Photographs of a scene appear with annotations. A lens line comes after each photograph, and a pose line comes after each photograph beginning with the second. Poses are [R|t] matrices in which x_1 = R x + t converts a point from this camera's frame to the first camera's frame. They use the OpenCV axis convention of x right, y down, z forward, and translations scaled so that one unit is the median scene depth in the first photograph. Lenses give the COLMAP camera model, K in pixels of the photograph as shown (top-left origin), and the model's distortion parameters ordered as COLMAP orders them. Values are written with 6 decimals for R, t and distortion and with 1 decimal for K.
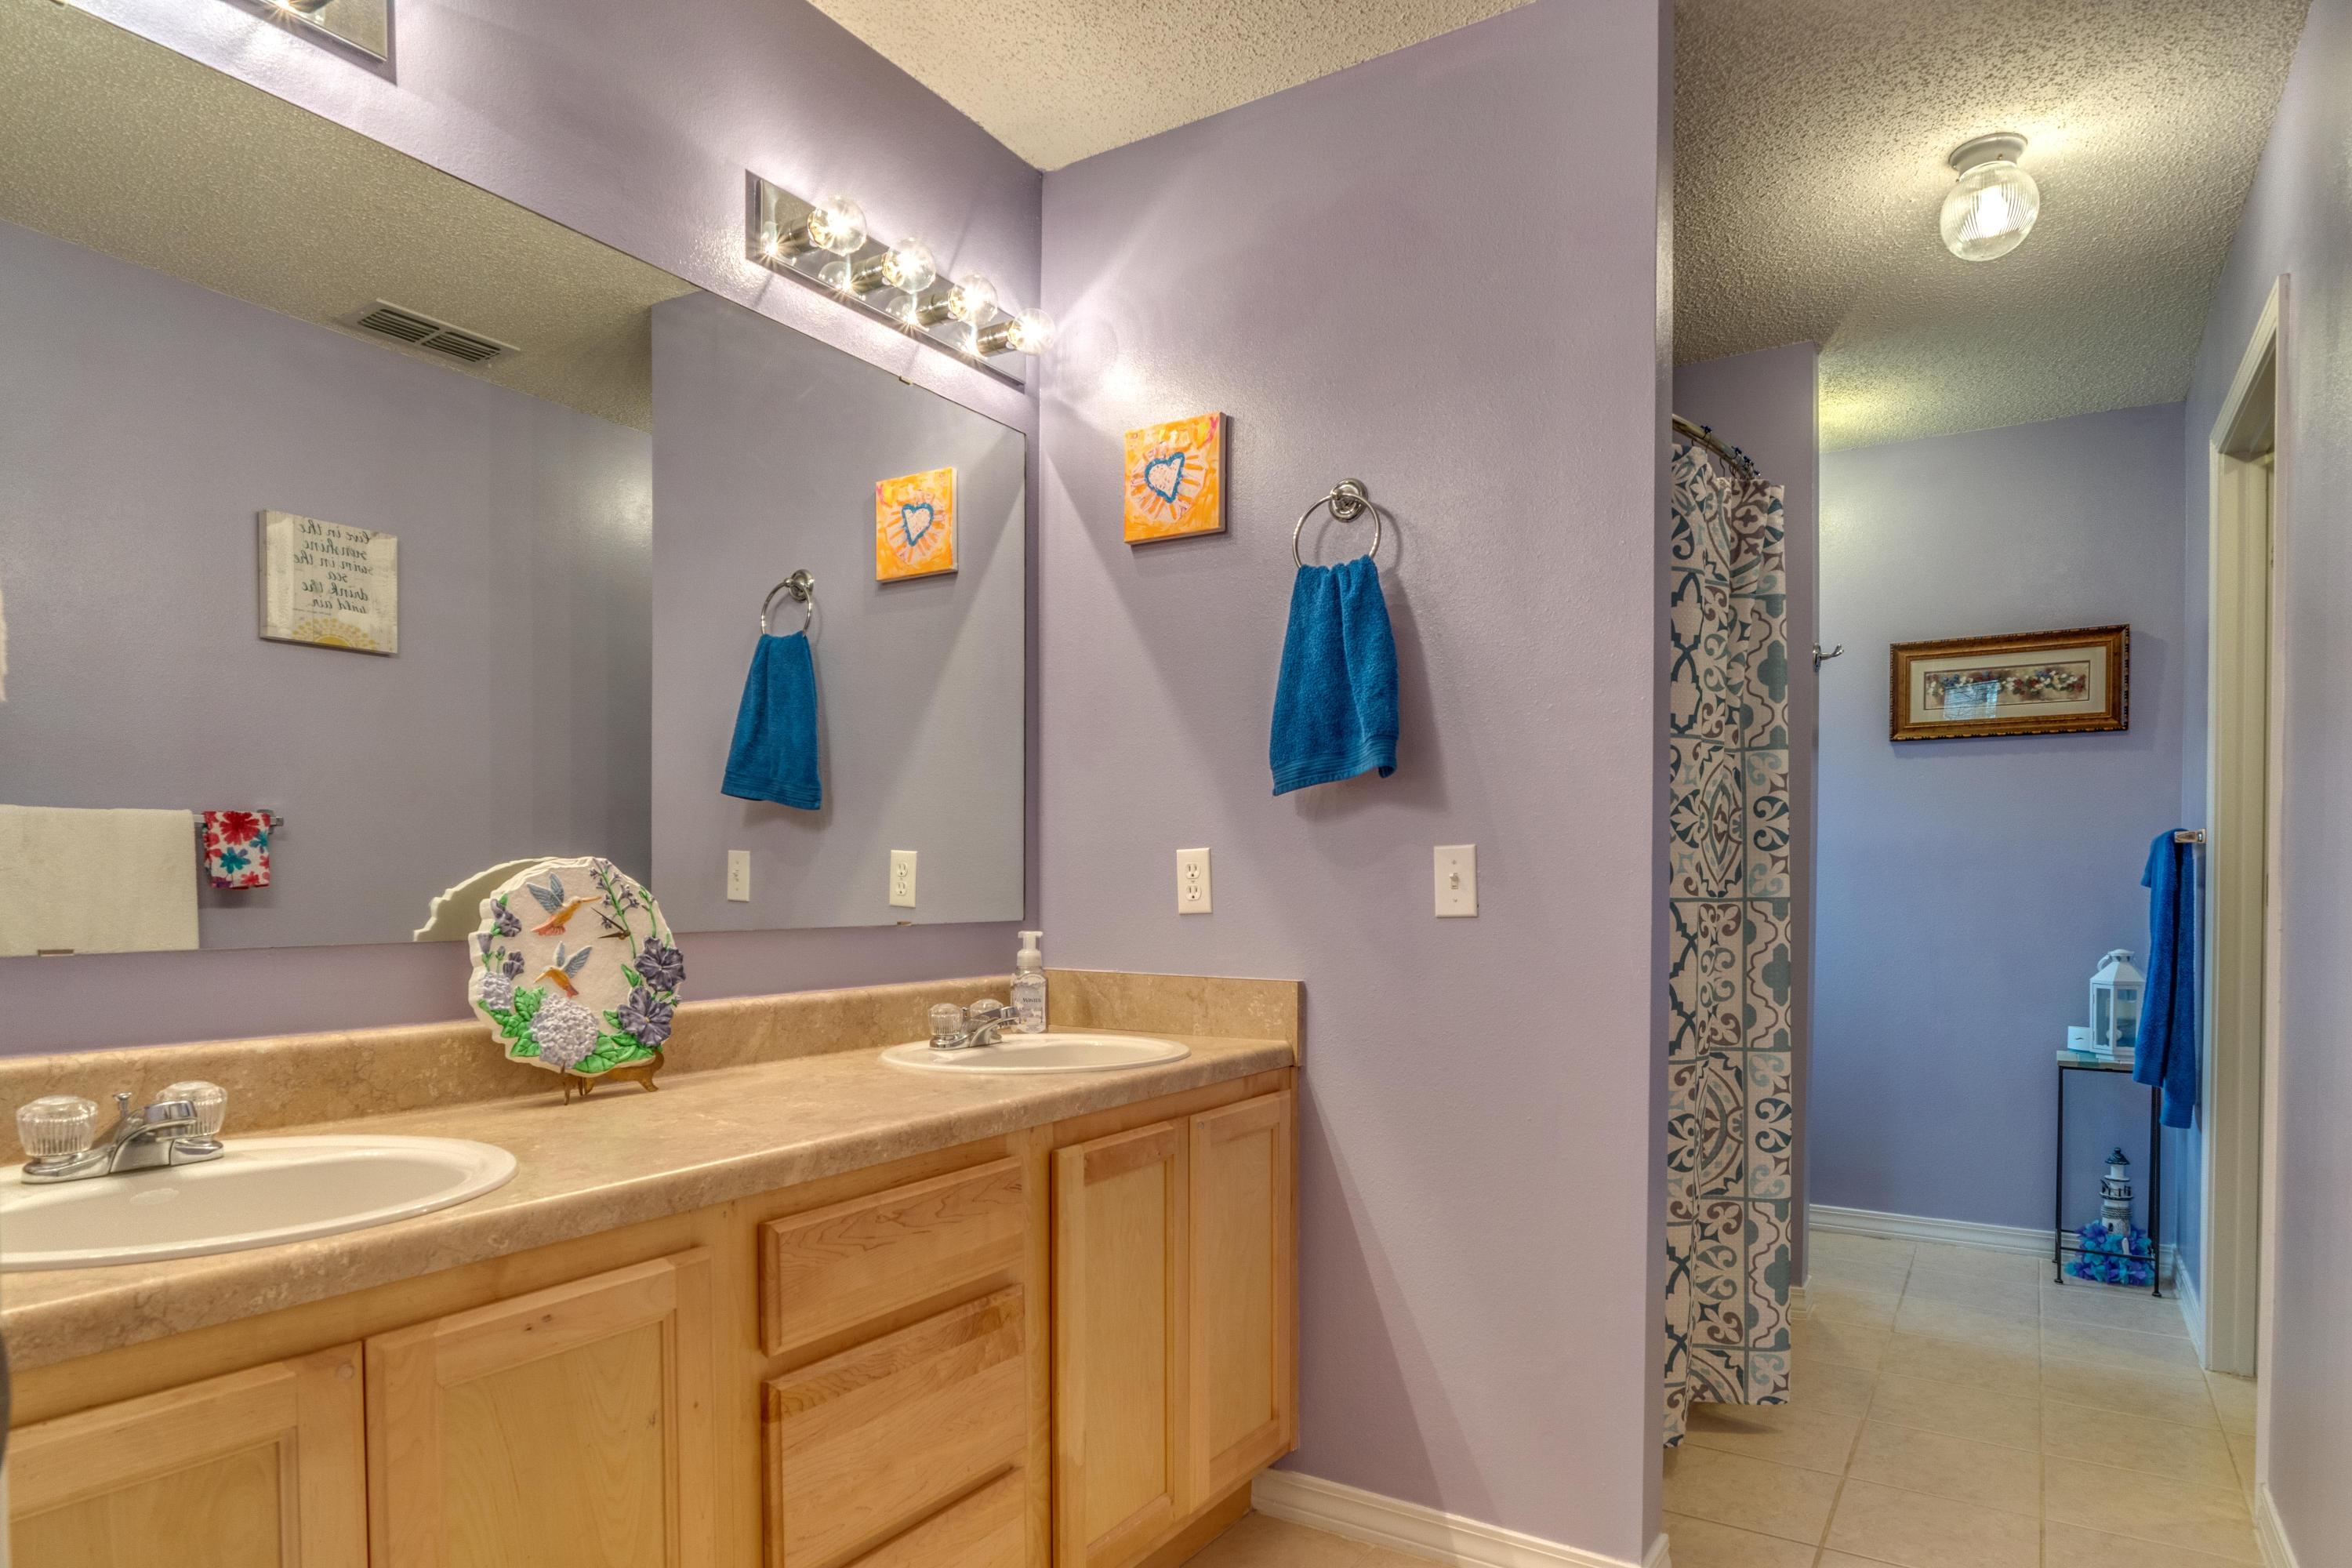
lens RADIAL K [[1343.5, 0, 1205.9], [0, 1343.5, 905.3], [0, 0, 1]] dist [-0.006797, -0.002290]
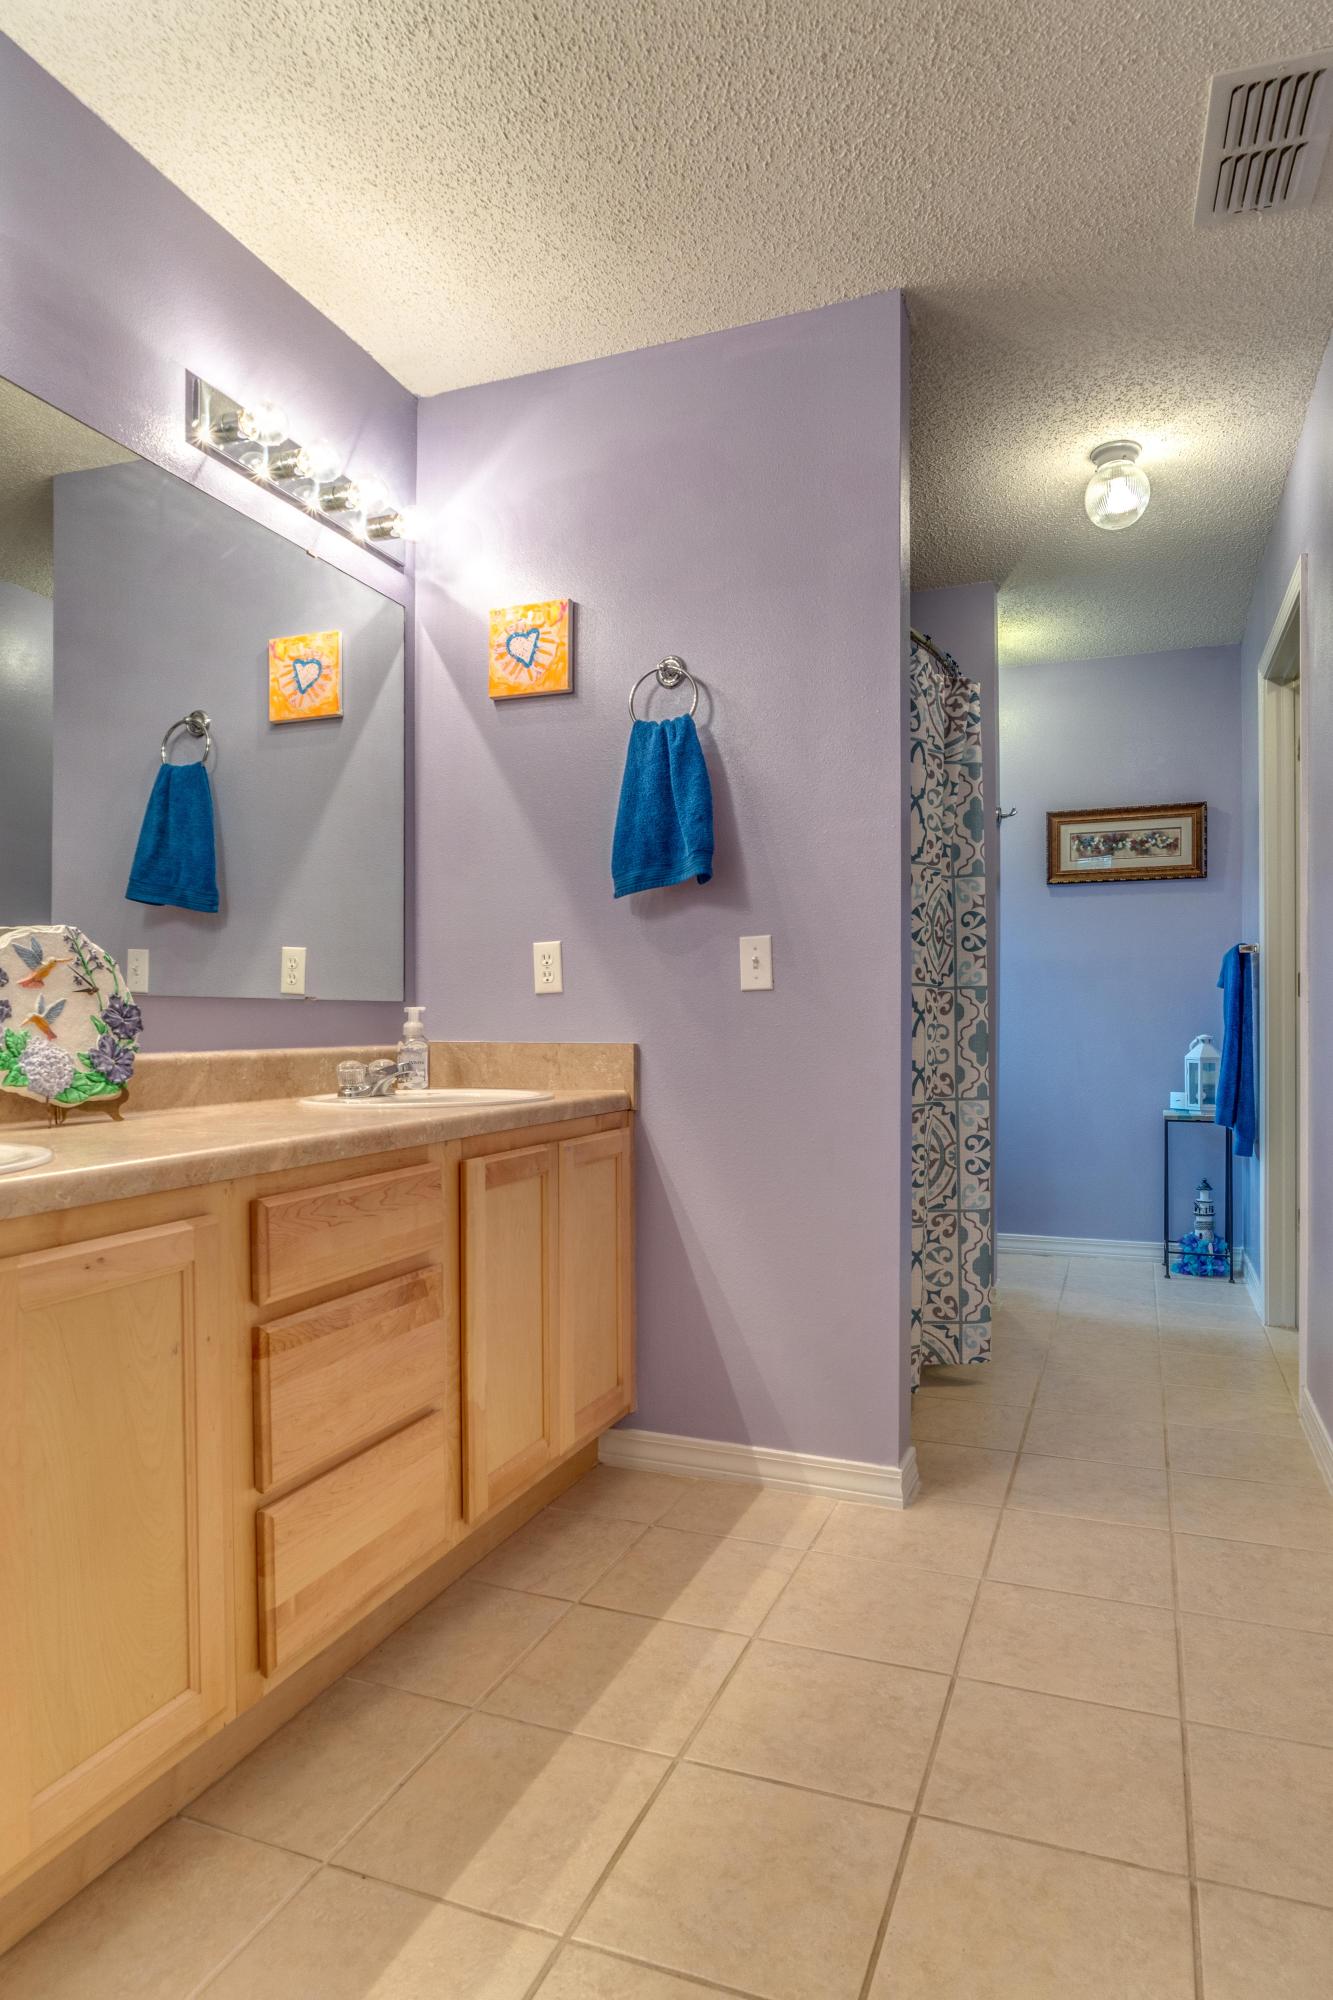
lens RADIAL K [[1130.0, 0, 718.9], [0, 1130.0, 1017.8], [0, 0, 1]] dist [-0.004685, -0.002259]
pose [[0.980045, -0.002813, 0.198755, -0.061599], [0.006263, 0.999840, -0.016732, 0.047193], [-0.198676, 0.017643, 0.979906, -0.068273]]
